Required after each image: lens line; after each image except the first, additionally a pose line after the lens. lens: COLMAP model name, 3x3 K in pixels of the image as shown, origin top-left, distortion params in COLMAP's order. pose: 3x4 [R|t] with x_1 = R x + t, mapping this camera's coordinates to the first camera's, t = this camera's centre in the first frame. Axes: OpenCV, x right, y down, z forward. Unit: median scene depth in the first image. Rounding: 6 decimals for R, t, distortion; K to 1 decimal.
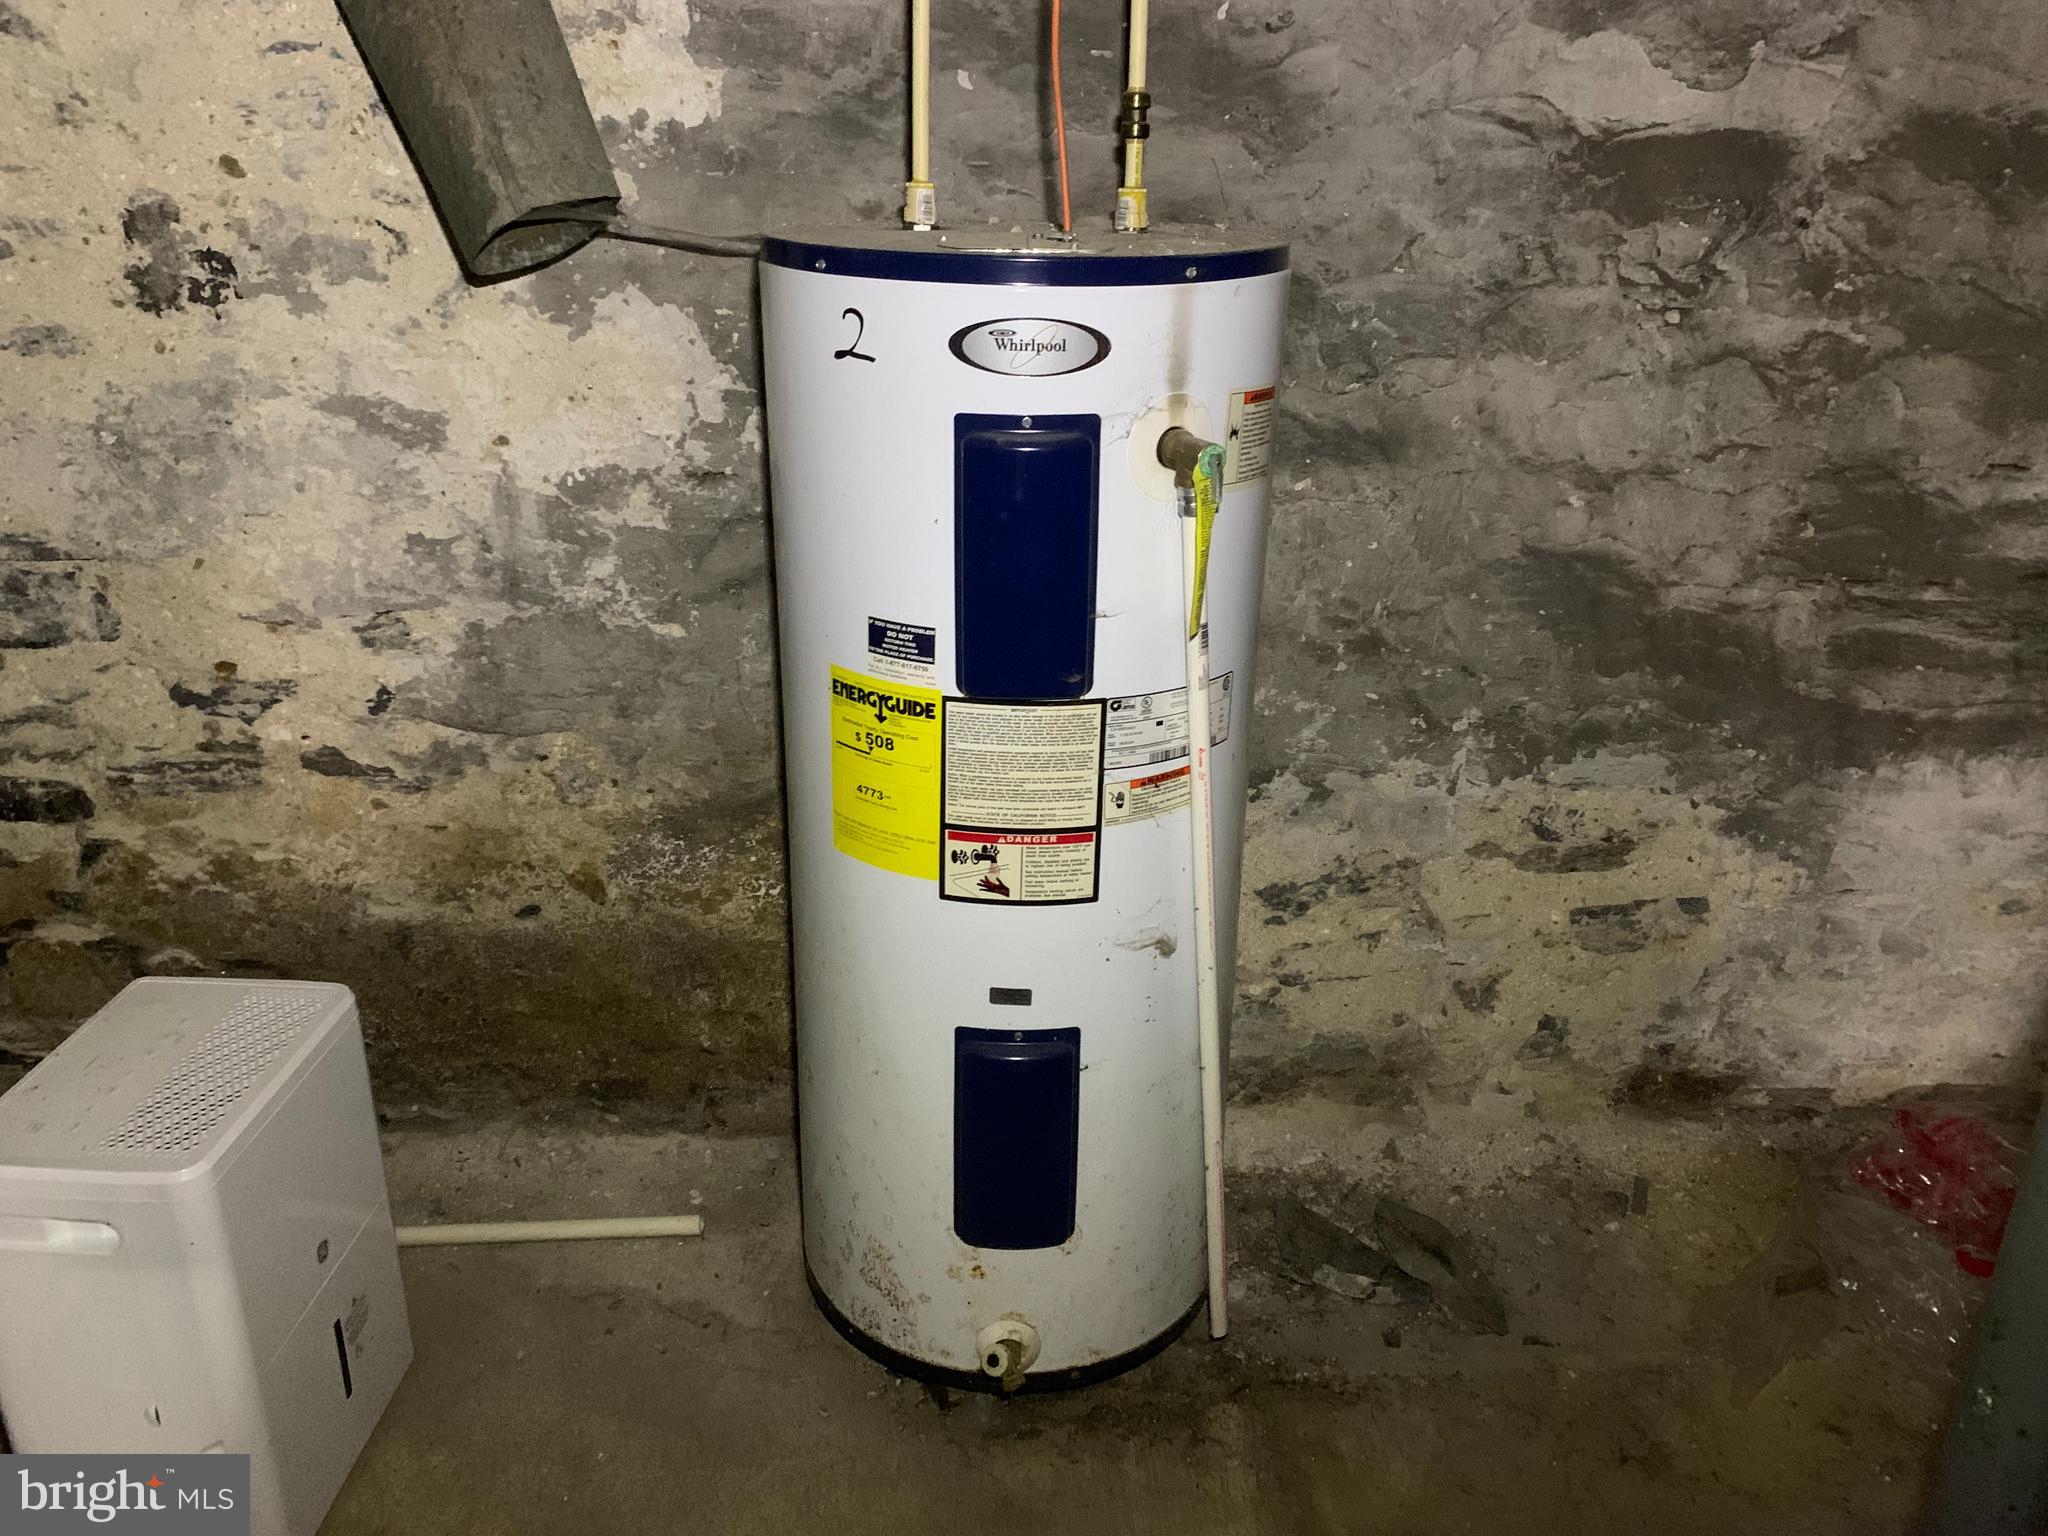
lens RADIAL K [[1552.2, 0, 1015.6], [0, 1552.2, 754.4], [0, 0, 1]] dist [0.053249, -0.077818]
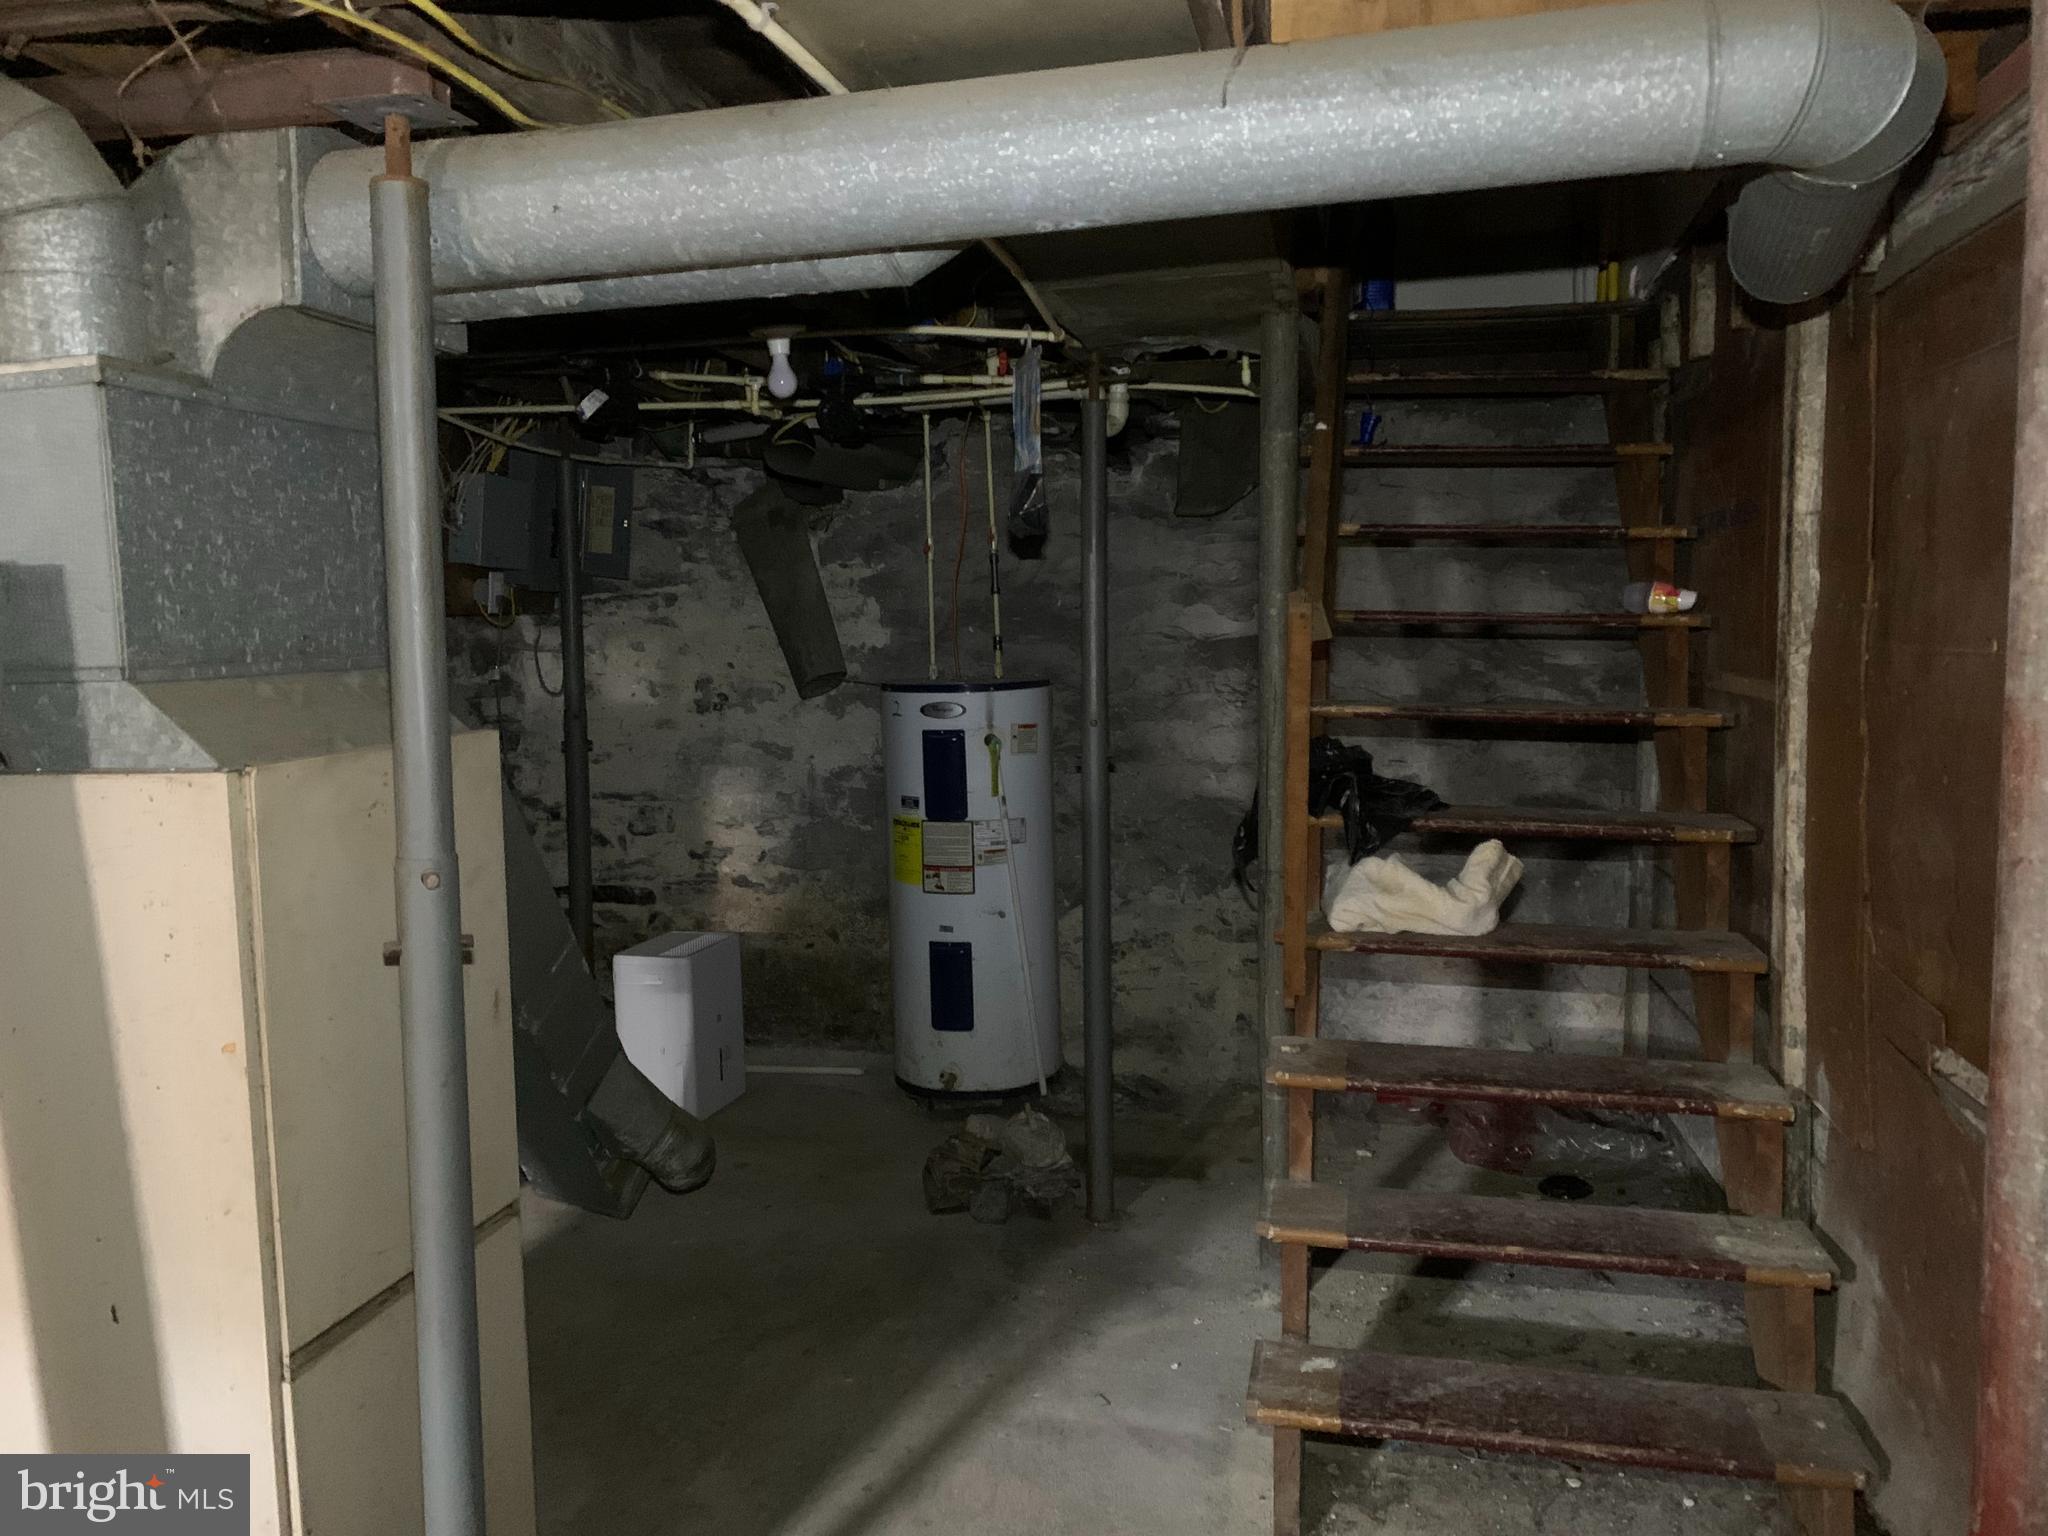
lens RADIAL K [[1552.2, 0, 1027.2], [0, 1552.2, 779.0], [0, 0, 1]] dist [0.053249, -0.077818]
pose [[0.966527, -0.009691, -0.256380, 0.736729], [-0.058872, 0.964245, -0.258391, 0.520069], [0.249717, 0.264835, 0.931399, -1.434839]]
